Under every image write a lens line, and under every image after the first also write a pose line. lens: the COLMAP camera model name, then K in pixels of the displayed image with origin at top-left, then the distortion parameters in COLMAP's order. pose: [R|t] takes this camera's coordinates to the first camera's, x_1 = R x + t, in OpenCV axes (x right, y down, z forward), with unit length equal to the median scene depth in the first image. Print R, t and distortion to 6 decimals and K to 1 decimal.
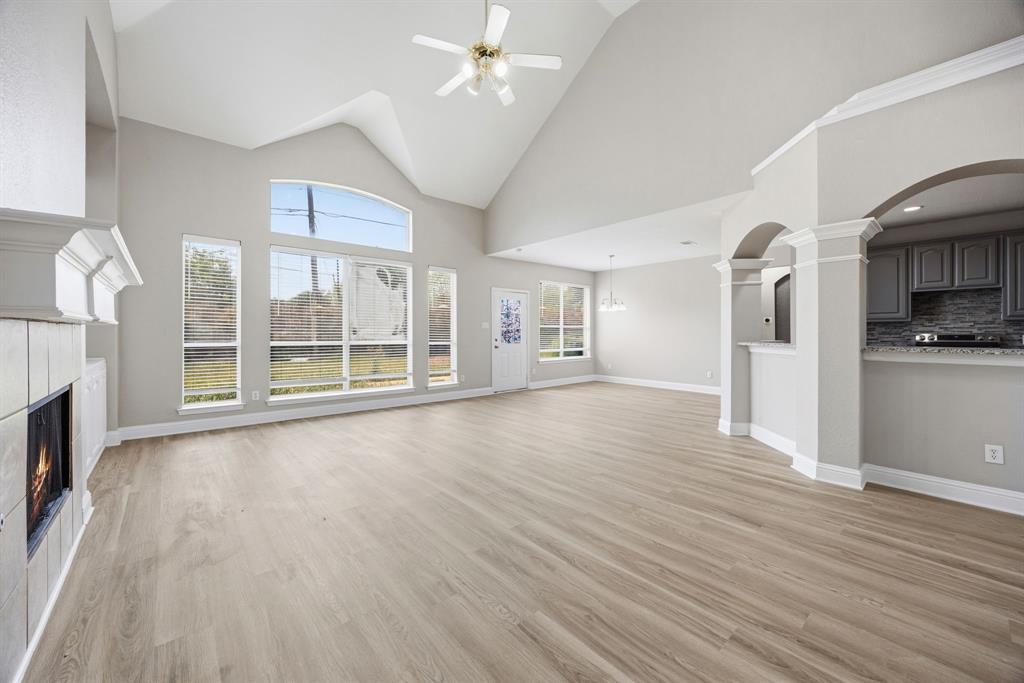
lens RADIAL K [[396.3, 0, 507.1], [0, 396.3, 334.3], [0, 0, 1]] dist [0.000761, -0.000521]
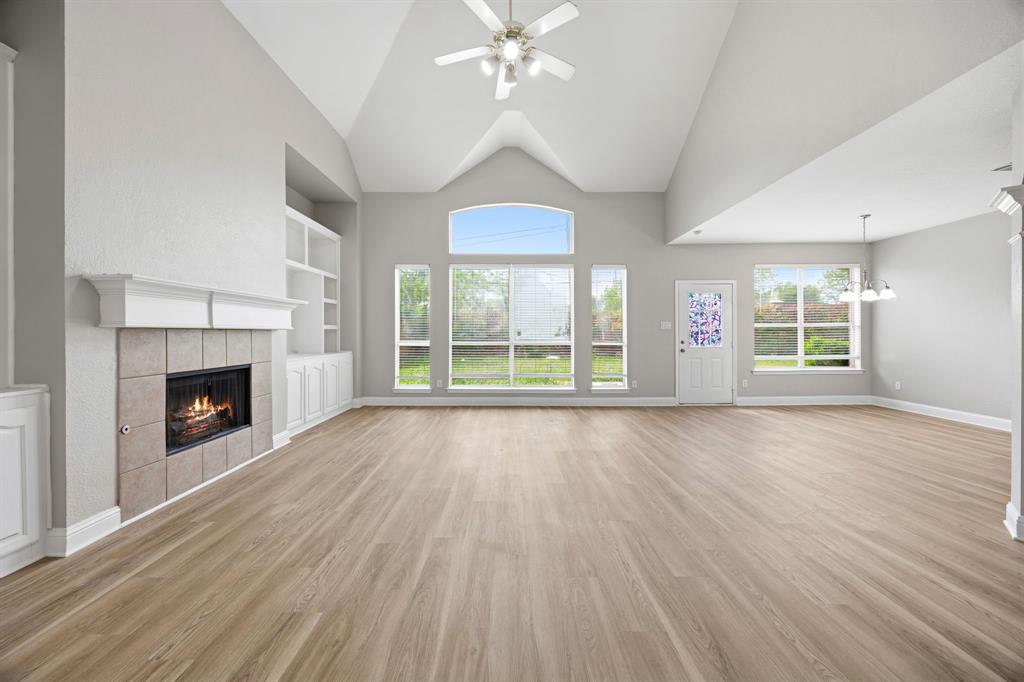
lens RADIAL K [[389.5, 0, 505.6], [0, 389.5, 337.1], [0, 0, 1]] dist [-0.000043, -0.000606]
pose [[0.754045, 0.003781, -0.656812, 0.308037], [-0.000697, 0.999987, 0.004955, -0.001232], [0.656822, -0.003279, 0.754038, 0.162116]]
